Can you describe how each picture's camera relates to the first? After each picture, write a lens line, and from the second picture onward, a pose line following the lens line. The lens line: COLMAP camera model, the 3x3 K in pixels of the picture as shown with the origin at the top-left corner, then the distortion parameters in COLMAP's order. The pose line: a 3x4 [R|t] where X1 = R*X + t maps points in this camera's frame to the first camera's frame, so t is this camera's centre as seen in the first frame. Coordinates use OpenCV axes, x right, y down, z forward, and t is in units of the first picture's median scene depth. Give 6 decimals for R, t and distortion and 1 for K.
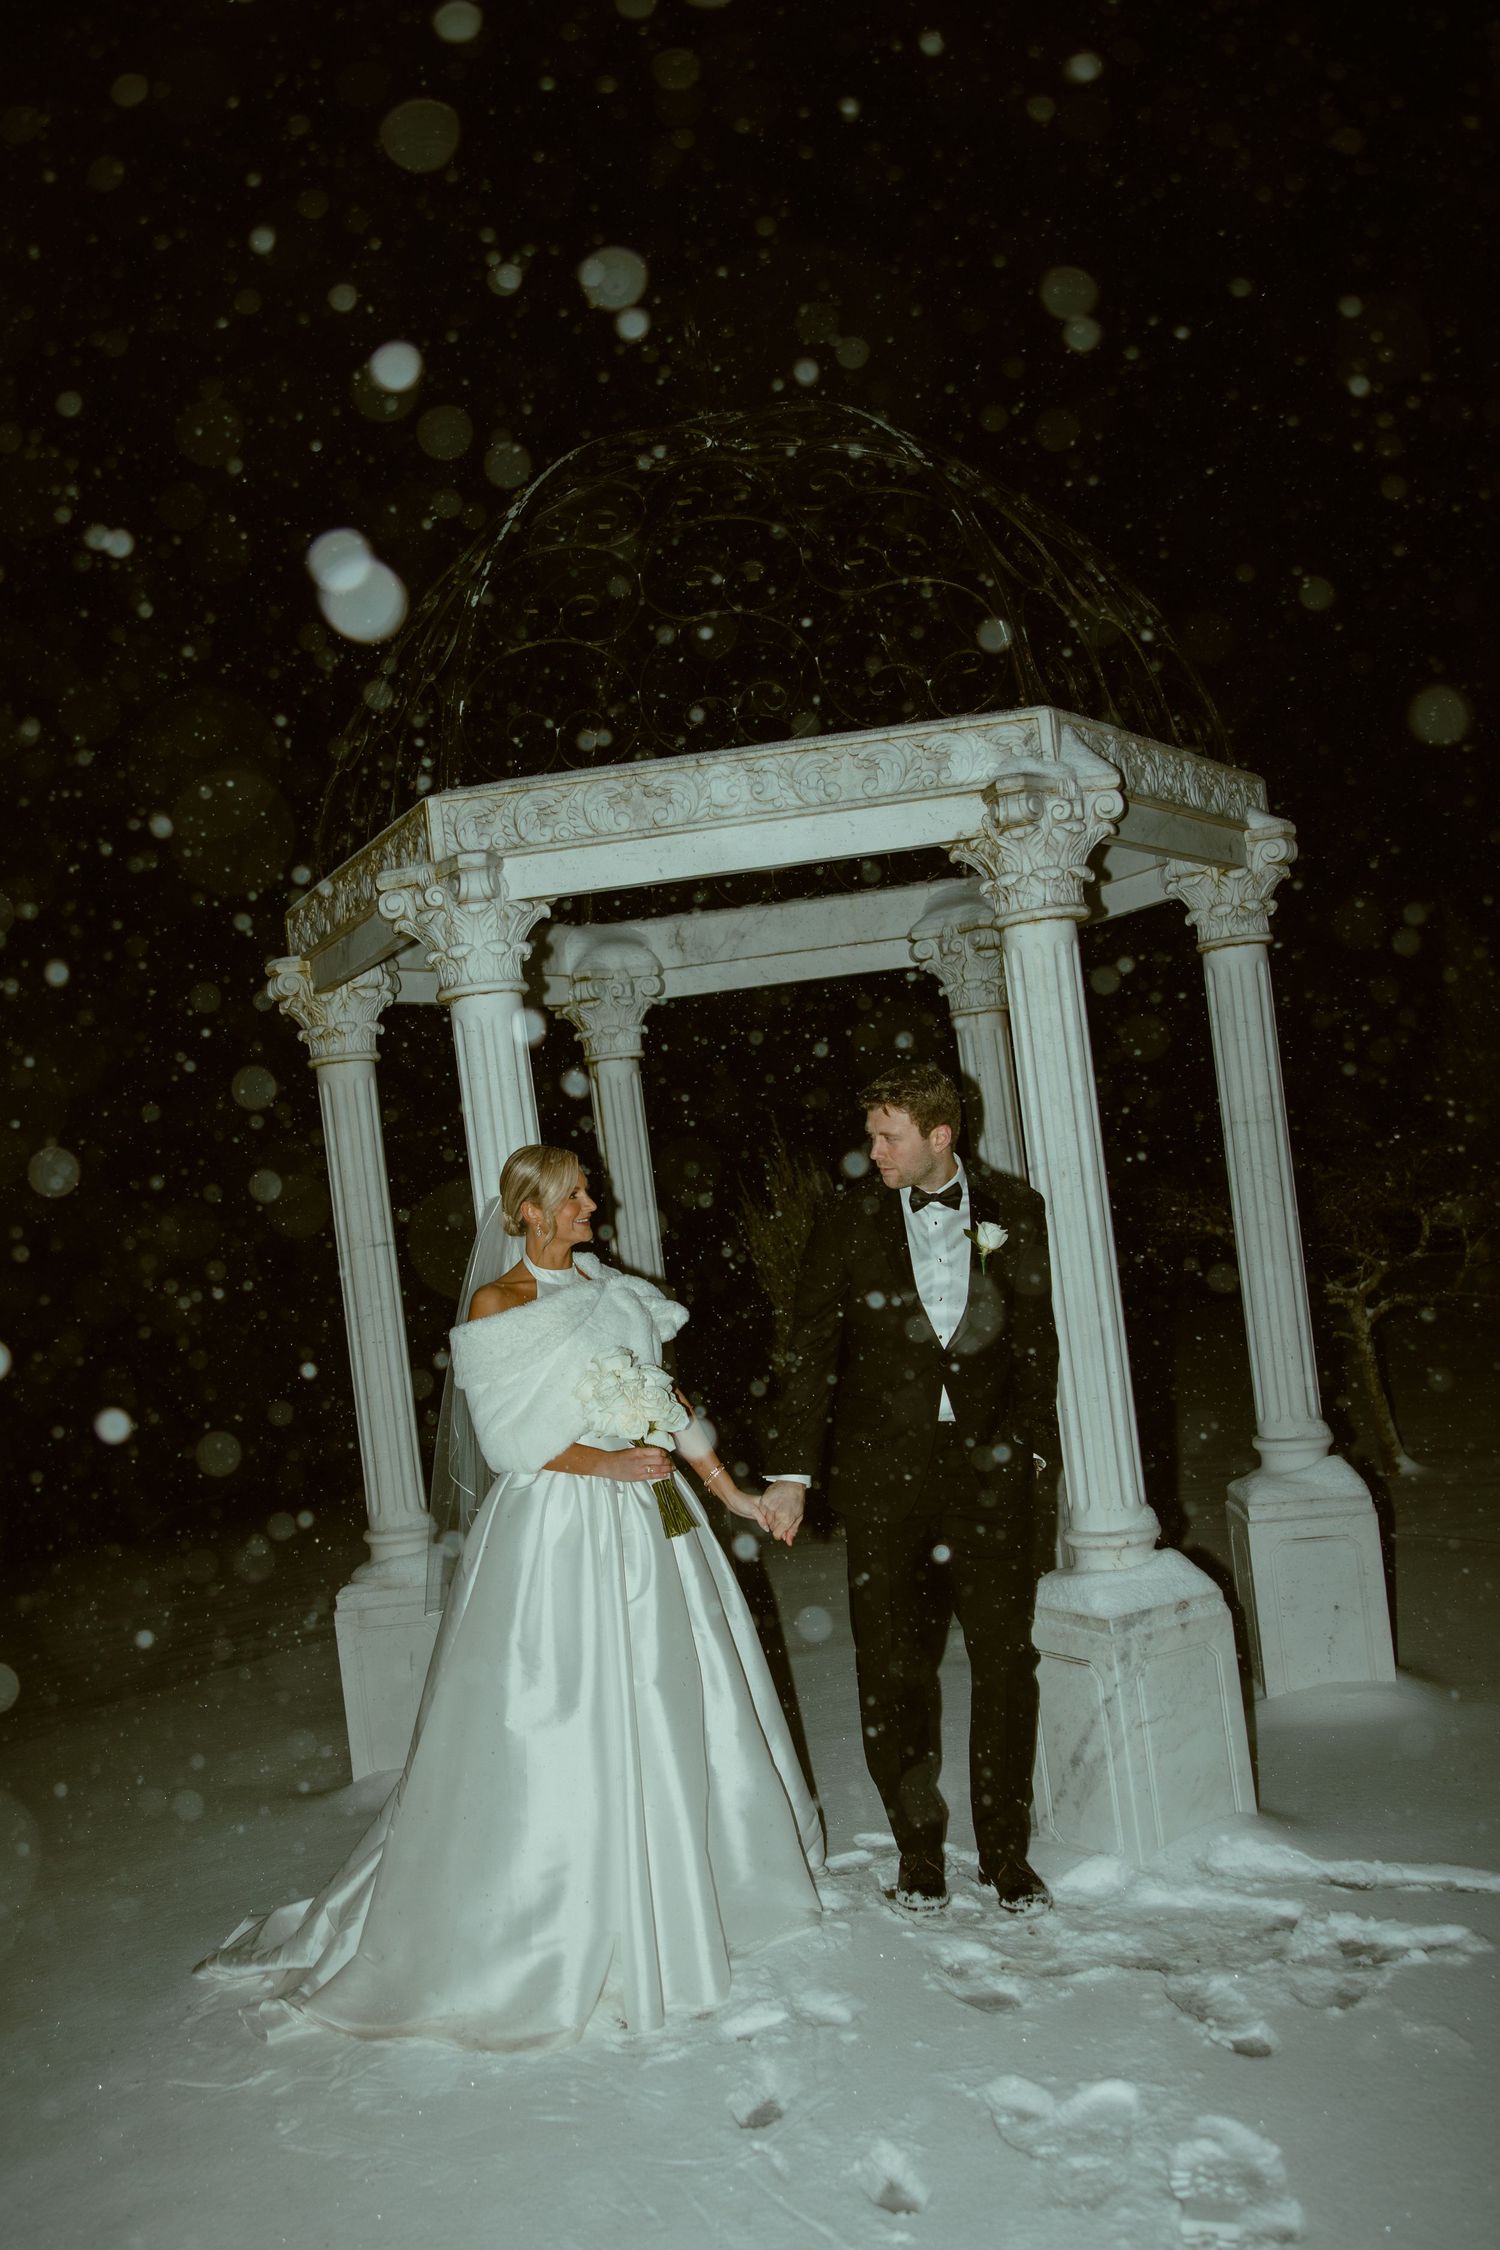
lens RADIAL K [[2057.7, 0, 750.0], [0, 2057.7, 1125.0], [0, 0, 1]] dist [0.000032, 0.009558]
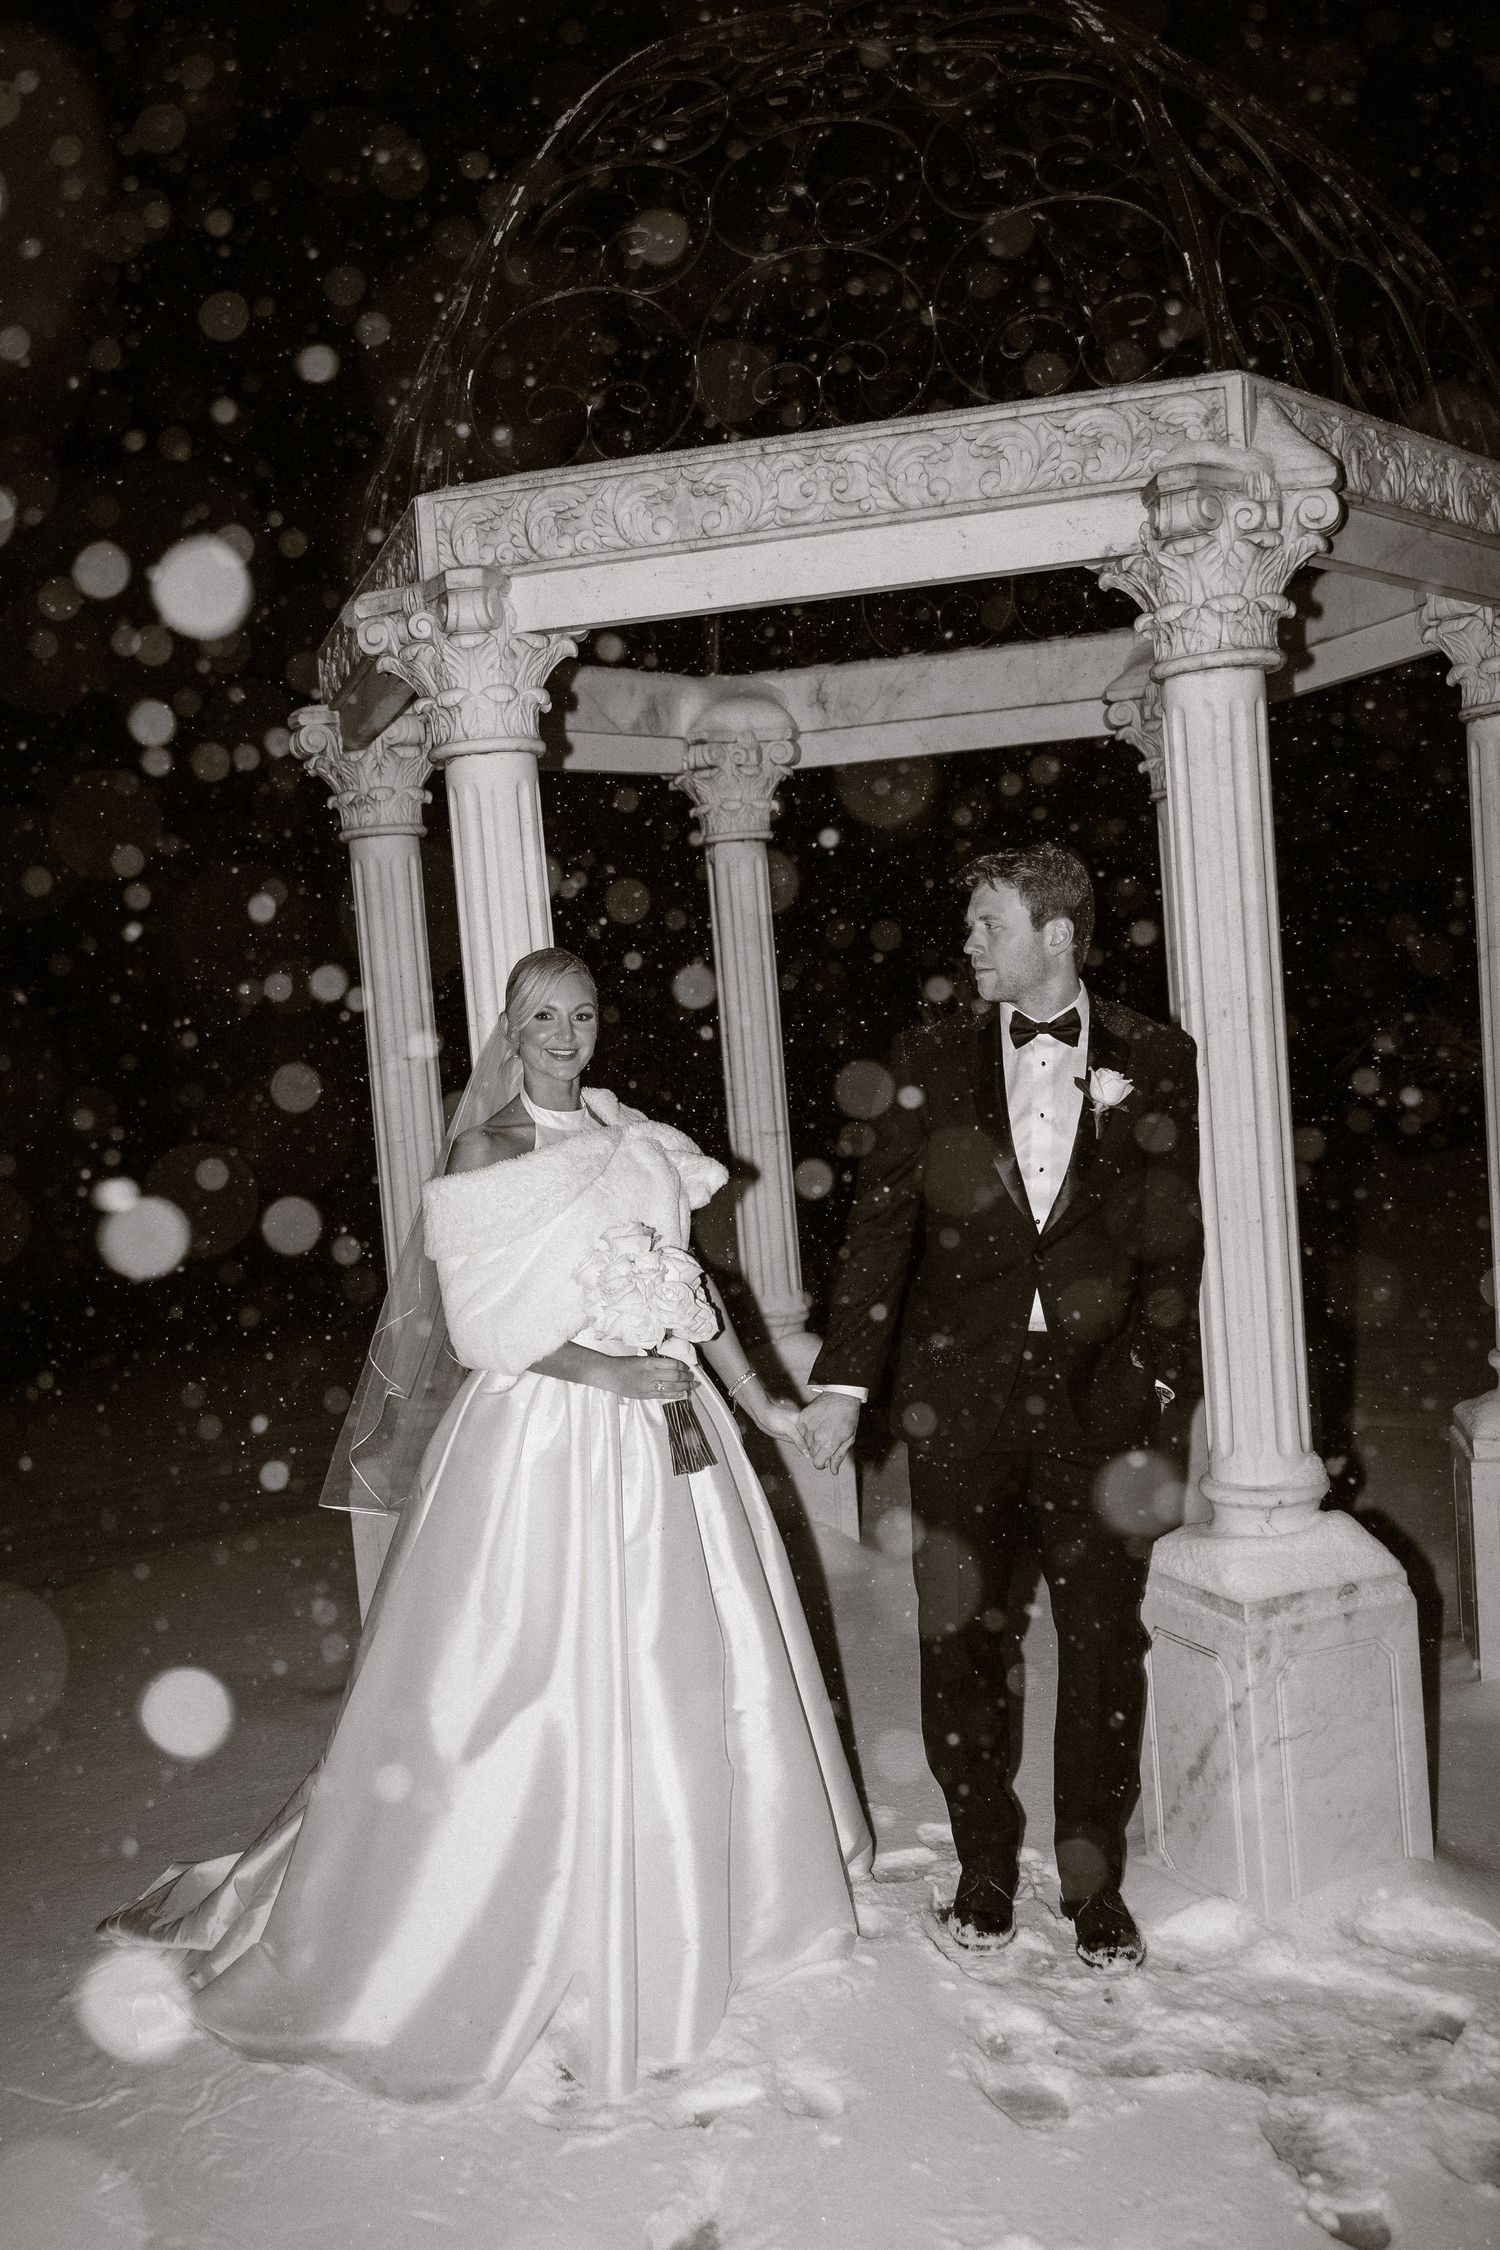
lens RADIAL K [[2108.6, 0, 750.0], [0, 2108.6, 1125.0], [0, 0, 1]] dist [0.009447, -0.010297]
pose [[0.988620, 0.046537, -0.143058, 0.093351], [-0.031436, 0.993862, 0.106063, -0.011966], [0.147116, -0.100359, 0.984015, 0.214167]]
